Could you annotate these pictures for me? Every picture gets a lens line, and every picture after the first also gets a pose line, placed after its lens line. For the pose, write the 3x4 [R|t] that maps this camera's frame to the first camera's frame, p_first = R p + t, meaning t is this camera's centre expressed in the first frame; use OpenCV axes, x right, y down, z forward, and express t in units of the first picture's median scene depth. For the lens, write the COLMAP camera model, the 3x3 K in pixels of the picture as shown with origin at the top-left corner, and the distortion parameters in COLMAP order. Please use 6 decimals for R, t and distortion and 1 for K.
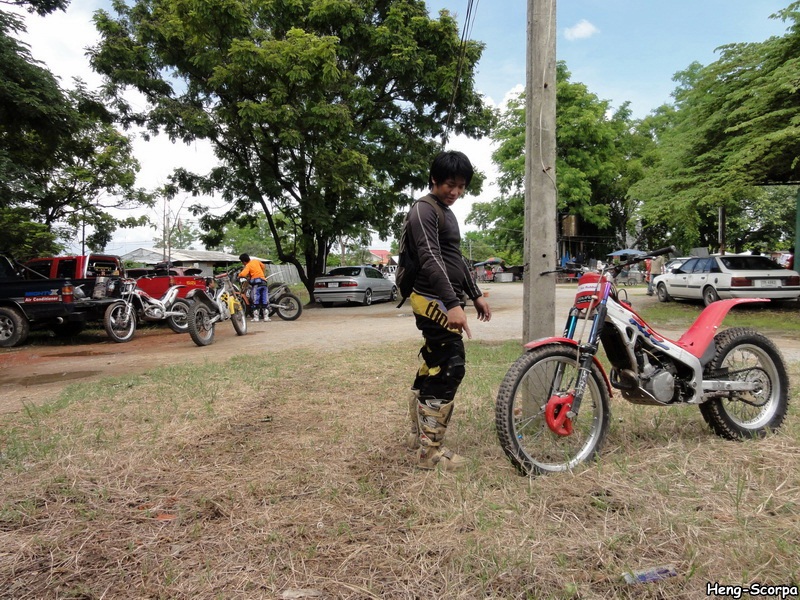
lens RADIAL K [[555.6, 0, 407.4], [0, 555.6, 299.5], [0, 0, 1]] dist [-0.034146, 0.000484]
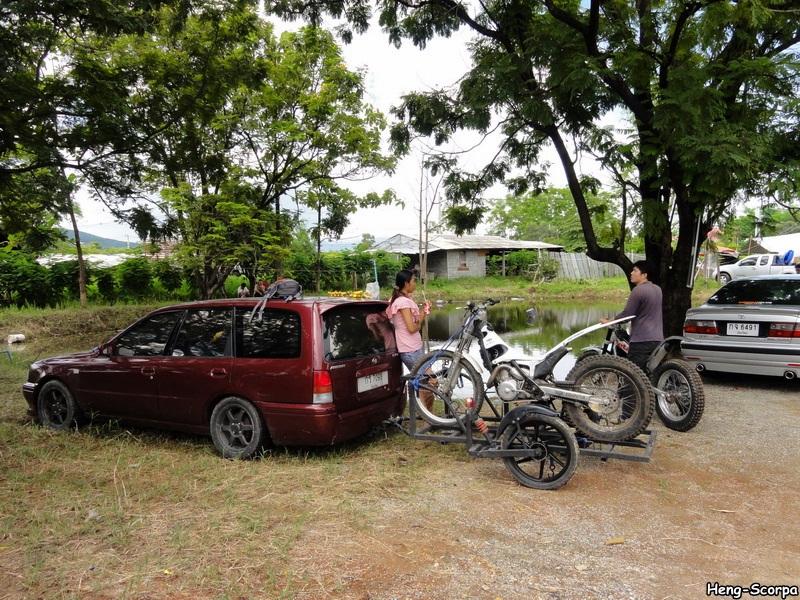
lens RADIAL K [[603.4, 0, 403.3], [0, 603.4, 305.8], [0, 0, 1]] dist [-0.043503, 0.008544]
pose [[0.880854, 0.032187, -0.472293, -0.114859], [-0.015827, 0.999130, 0.038572, -0.042075], [0.473124, -0.026501, 0.880597, 0.427410]]
